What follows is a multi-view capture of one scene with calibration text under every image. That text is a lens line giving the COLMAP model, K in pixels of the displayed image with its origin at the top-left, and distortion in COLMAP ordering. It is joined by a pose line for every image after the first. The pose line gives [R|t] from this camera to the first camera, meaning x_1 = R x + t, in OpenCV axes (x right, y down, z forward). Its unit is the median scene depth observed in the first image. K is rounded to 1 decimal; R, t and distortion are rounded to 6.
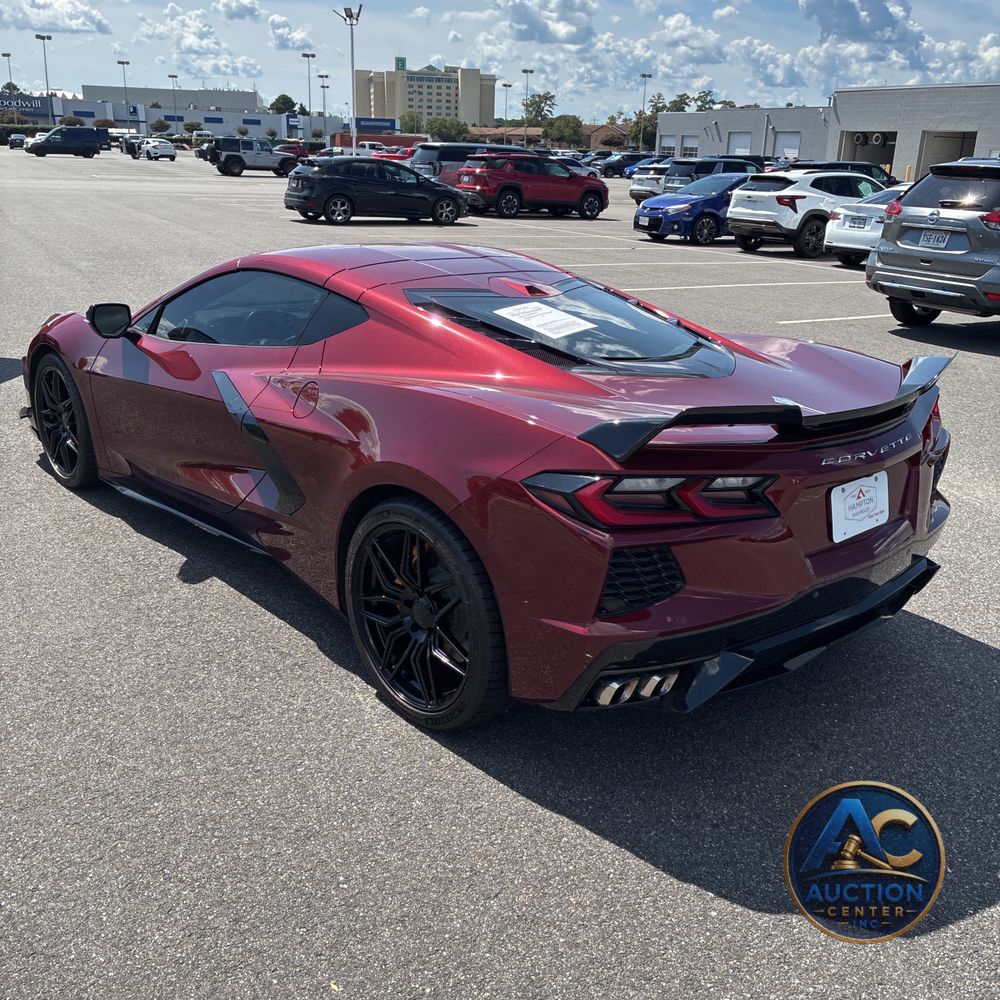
lens RADIAL K [[1024.6, 0, 488.4], [0, 1024.6, 504.1], [0, 0, 1]] dist [0.028358, -0.025650]
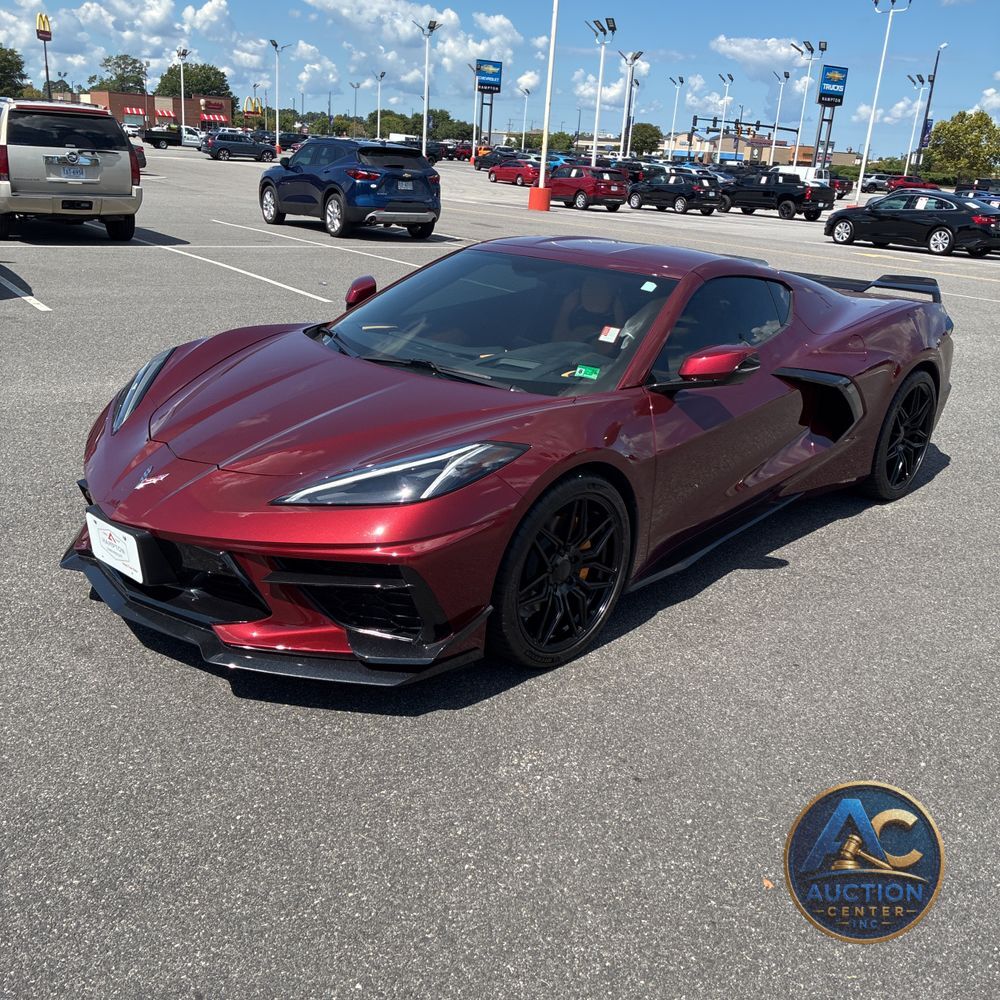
lens RADIAL K [[1022.9, 0, 501.2], [0, 1022.9, 482.7], [0, 0, 1]] dist [0.031906, -0.011179]
pose [[-0.110539, -0.341700, 0.933286, -0.220056], [0.261279, 0.896019, 0.359002, -0.083460], [-0.958913, 0.283532, -0.009766, 0.224459]]
